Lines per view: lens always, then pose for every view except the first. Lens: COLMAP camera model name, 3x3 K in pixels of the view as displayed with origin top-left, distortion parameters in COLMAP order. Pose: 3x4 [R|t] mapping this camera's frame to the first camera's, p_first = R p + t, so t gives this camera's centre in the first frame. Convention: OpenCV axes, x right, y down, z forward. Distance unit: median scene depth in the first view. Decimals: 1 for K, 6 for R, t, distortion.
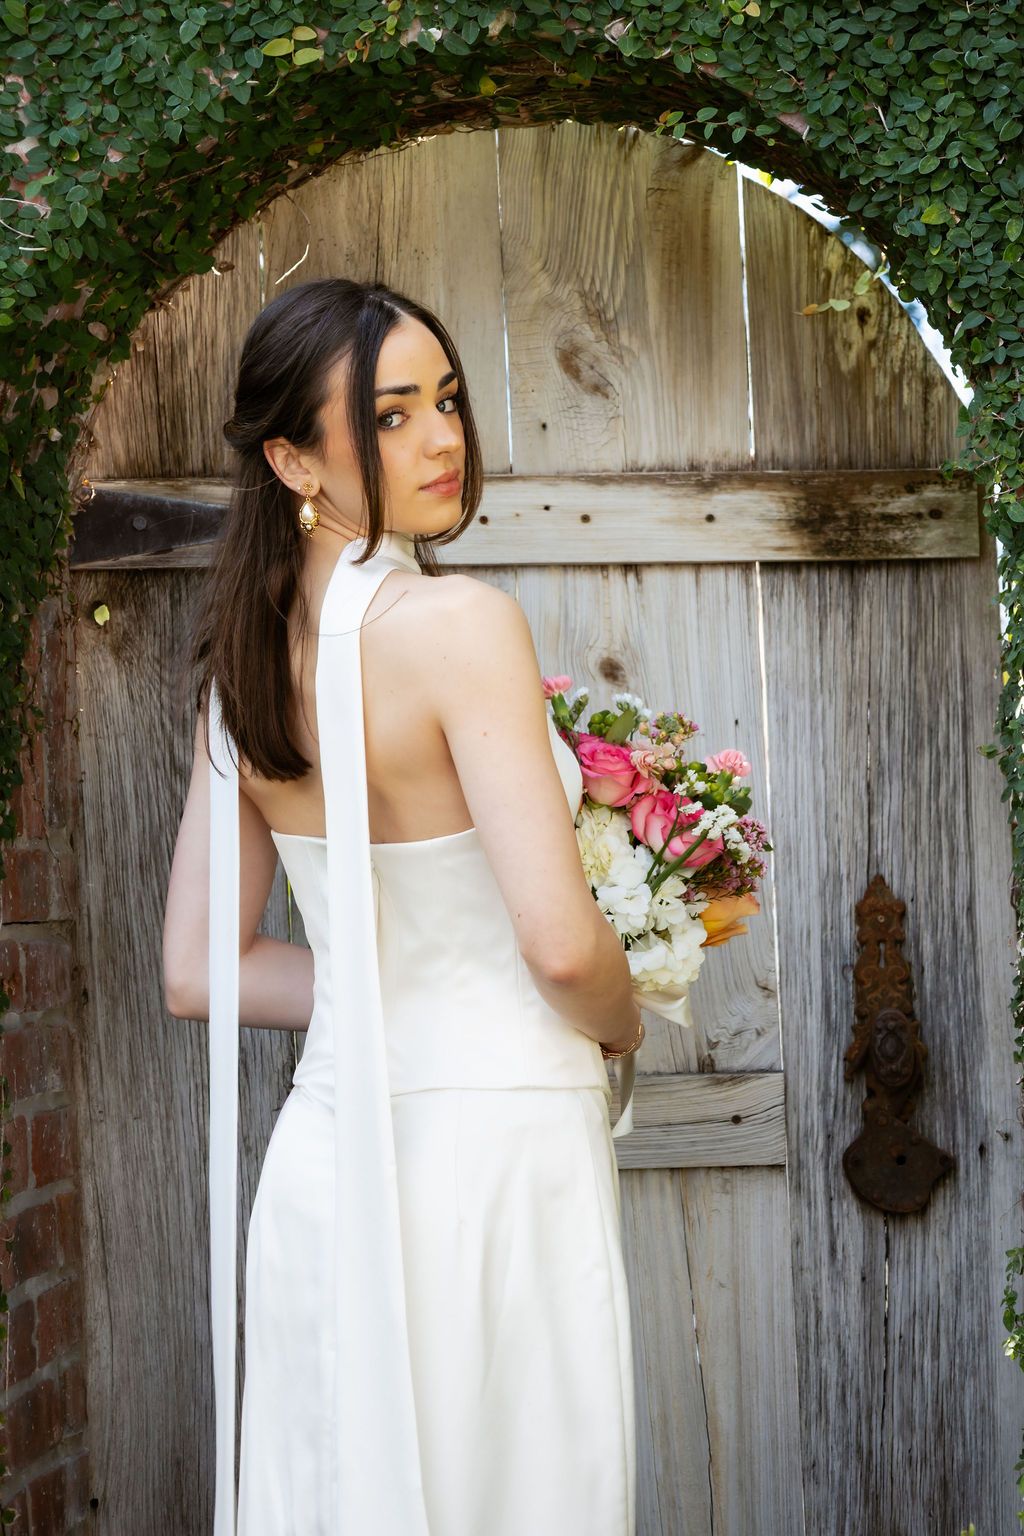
lens RADIAL K [[3751.4, 0, 512.0], [0, 3751.4, 769.6], [0, 0, 1]] dist [0.016808, 0.000000]
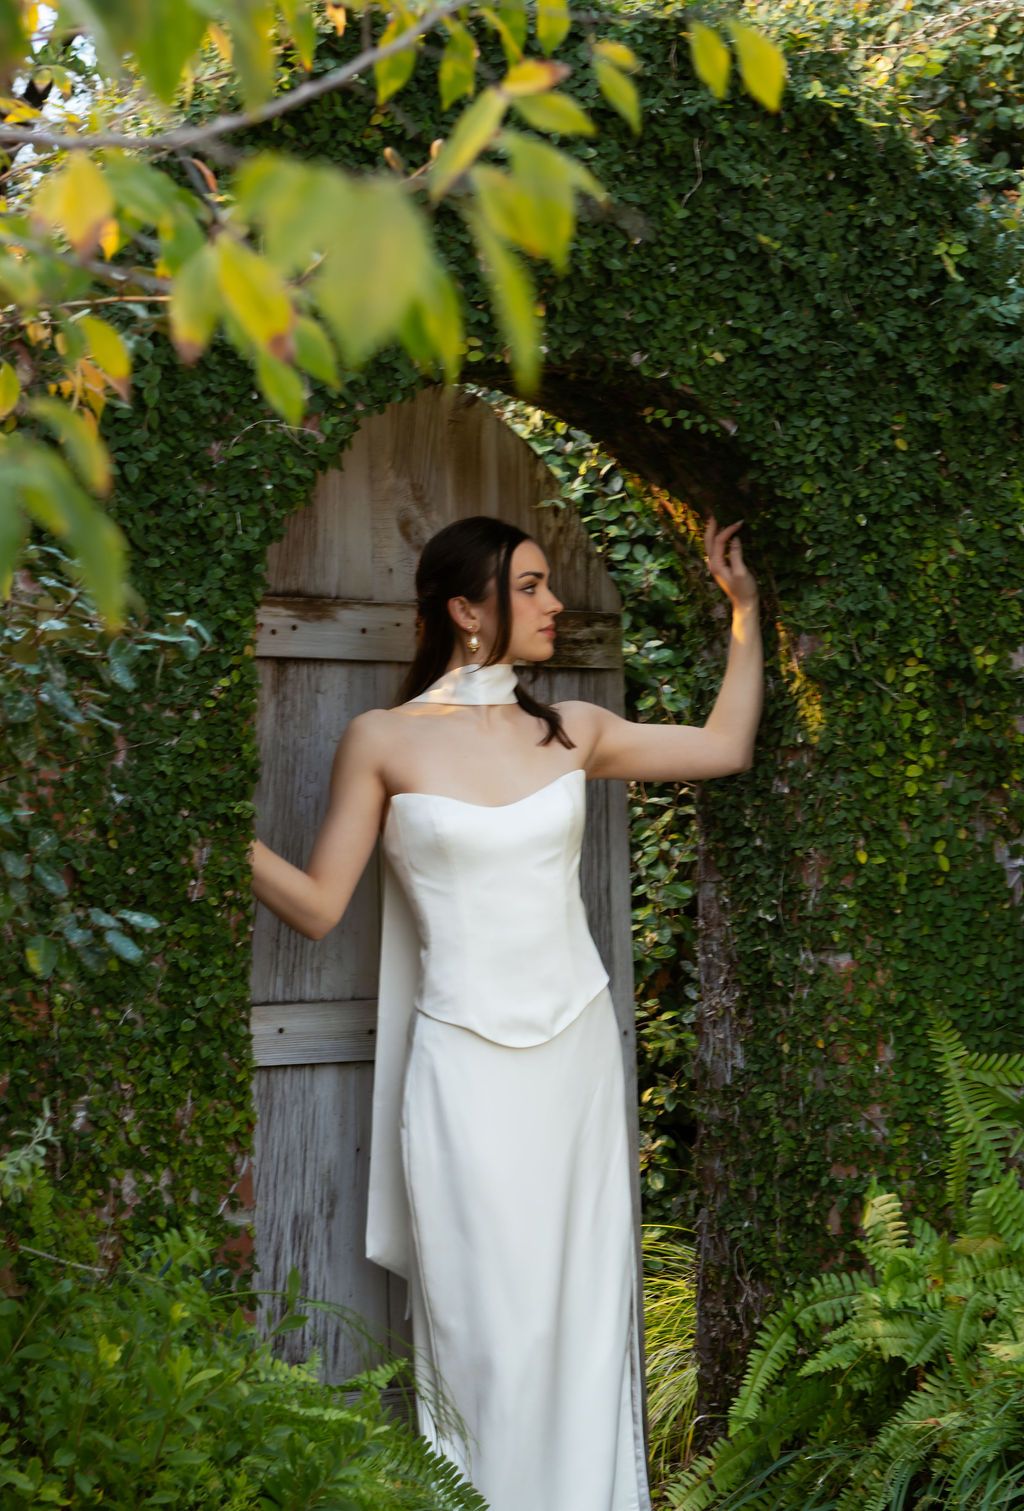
lens RADIAL K [[3669.5, 0, 512.0], [0, 3669.5, 755.1], [0, 0, 1]] dist [0.026360, 0.000000]
pose [[0.826240, 0.029802, 0.562529, -0.926550], [-0.033000, 0.999445, -0.004480, -0.013562], [-0.562351, -0.014862, 0.826765, -0.308687]]
